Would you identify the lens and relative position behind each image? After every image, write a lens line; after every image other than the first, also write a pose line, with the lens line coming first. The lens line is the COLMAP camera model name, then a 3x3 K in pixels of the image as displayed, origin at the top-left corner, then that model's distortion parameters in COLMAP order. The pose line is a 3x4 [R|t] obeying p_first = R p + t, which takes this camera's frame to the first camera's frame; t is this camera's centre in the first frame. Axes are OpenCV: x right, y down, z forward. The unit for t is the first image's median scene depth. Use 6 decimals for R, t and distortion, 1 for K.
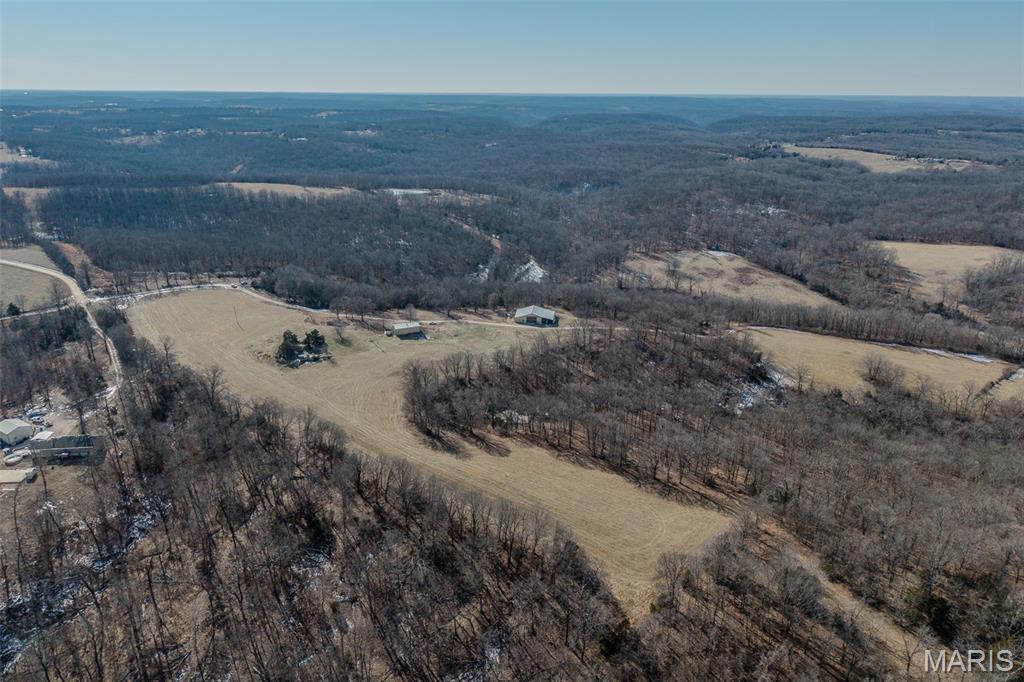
lens RADIAL K [[686.1, 0, 517.0], [0, 686.1, 340.1], [0, 0, 1]] dist [0.025658, -0.030422]
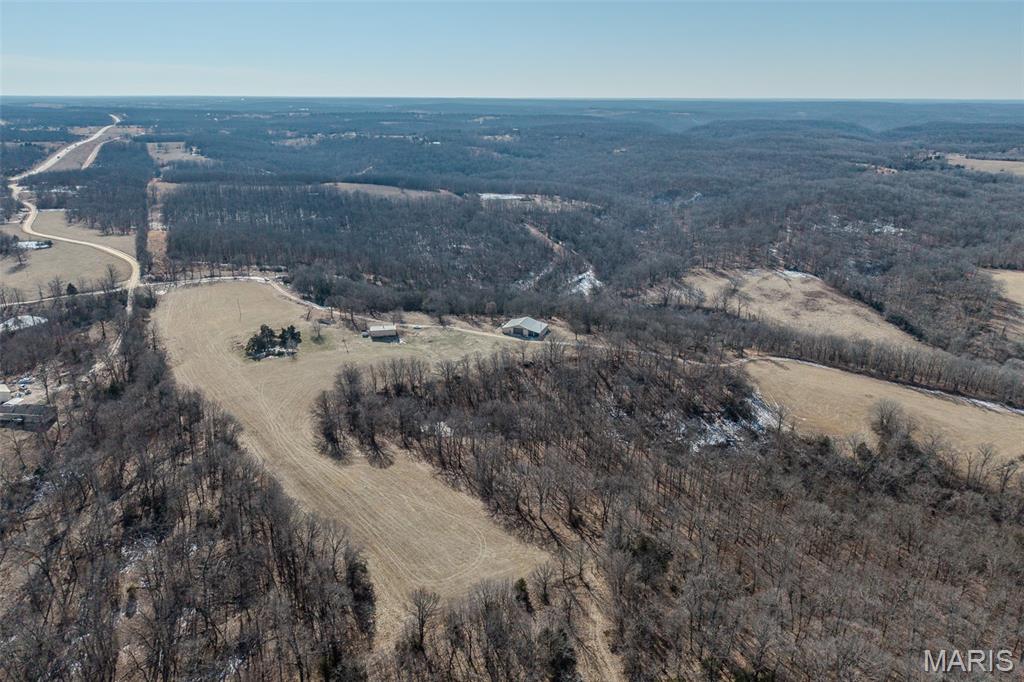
lens RADIAL K [[686.1, 0, 517.0], [0, 686.1, 340.1], [0, 0, 1]] dist [0.025658, -0.030422]
pose [[0.971315, 0.076888, -0.225024, 0.149280], [-0.078402, 0.996919, 0.002212, -0.012039], [0.224501, 0.015494, 0.974351, 0.031219]]
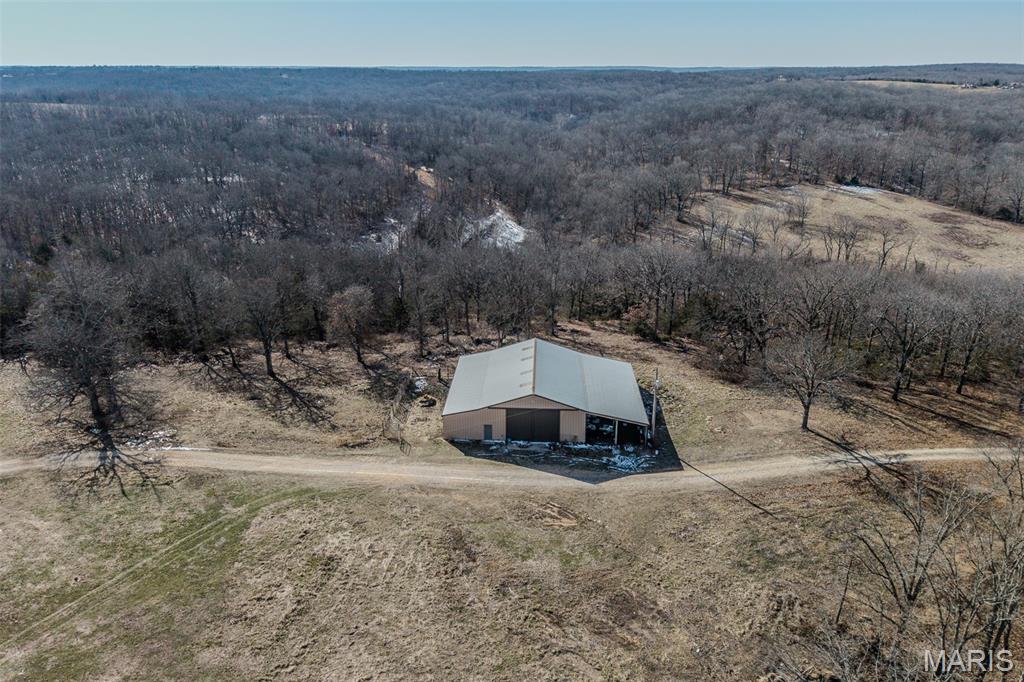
lens RADIAL K [[686.1, 0, 517.0], [0, 686.1, 340.1], [0, 0, 1]] dist [0.025658, -0.030422]
pose [[0.998027, -0.028032, 0.056181, 0.004281], [0.026392, 0.999210, 0.029713, -0.036865], [-0.056970, -0.028172, 0.997978, 0.506230]]
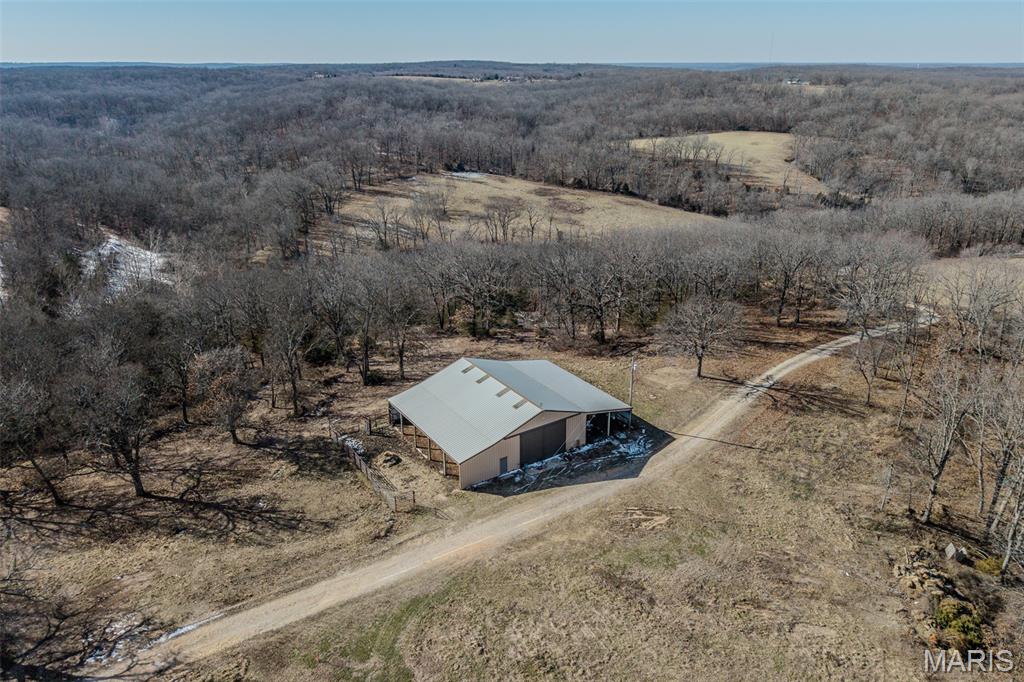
lens RADIAL K [[686.1, 0, 517.0], [0, 686.1, 340.1], [0, 0, 1]] dist [0.025658, -0.030422]
pose [[0.765140, -0.245416, 0.595257, -0.052146], [0.224381, 0.968187, 0.110752, -0.048154], [-0.603501, 0.048824, 0.795866, 0.535913]]
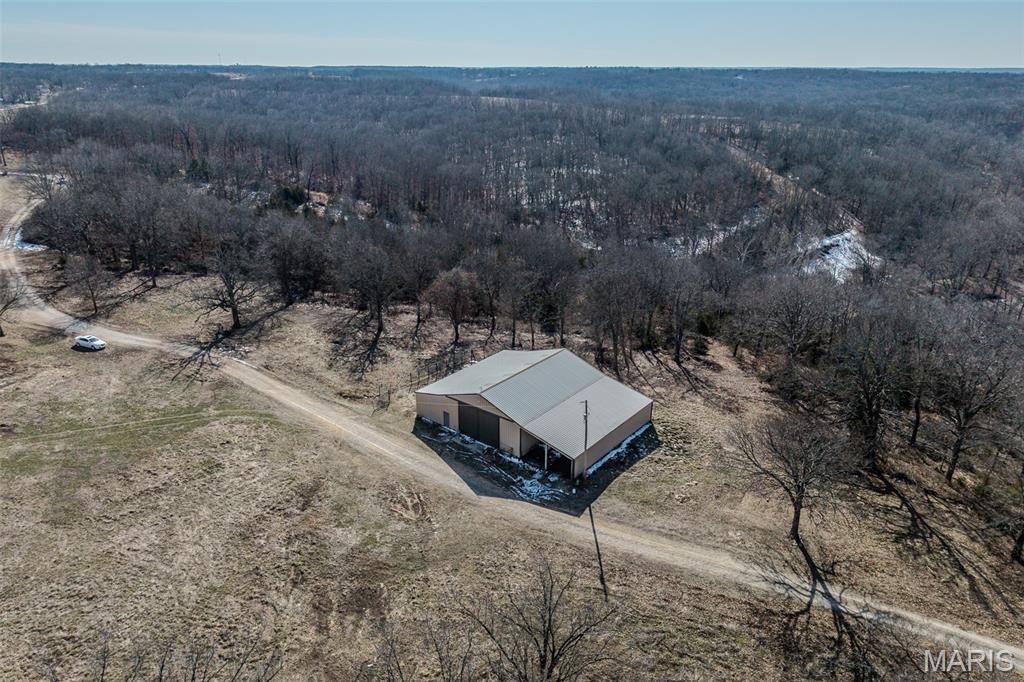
lens RADIAL K [[686.1, 0, 517.0], [0, 686.1, 340.1], [0, 0, 1]] dist [0.025658, -0.030422]
pose [[0.844630, 0.192570, -0.499517, 0.074795], [-0.179578, 0.980918, 0.074508, -0.042987], [0.504334, 0.026770, 0.863094, 0.523808]]
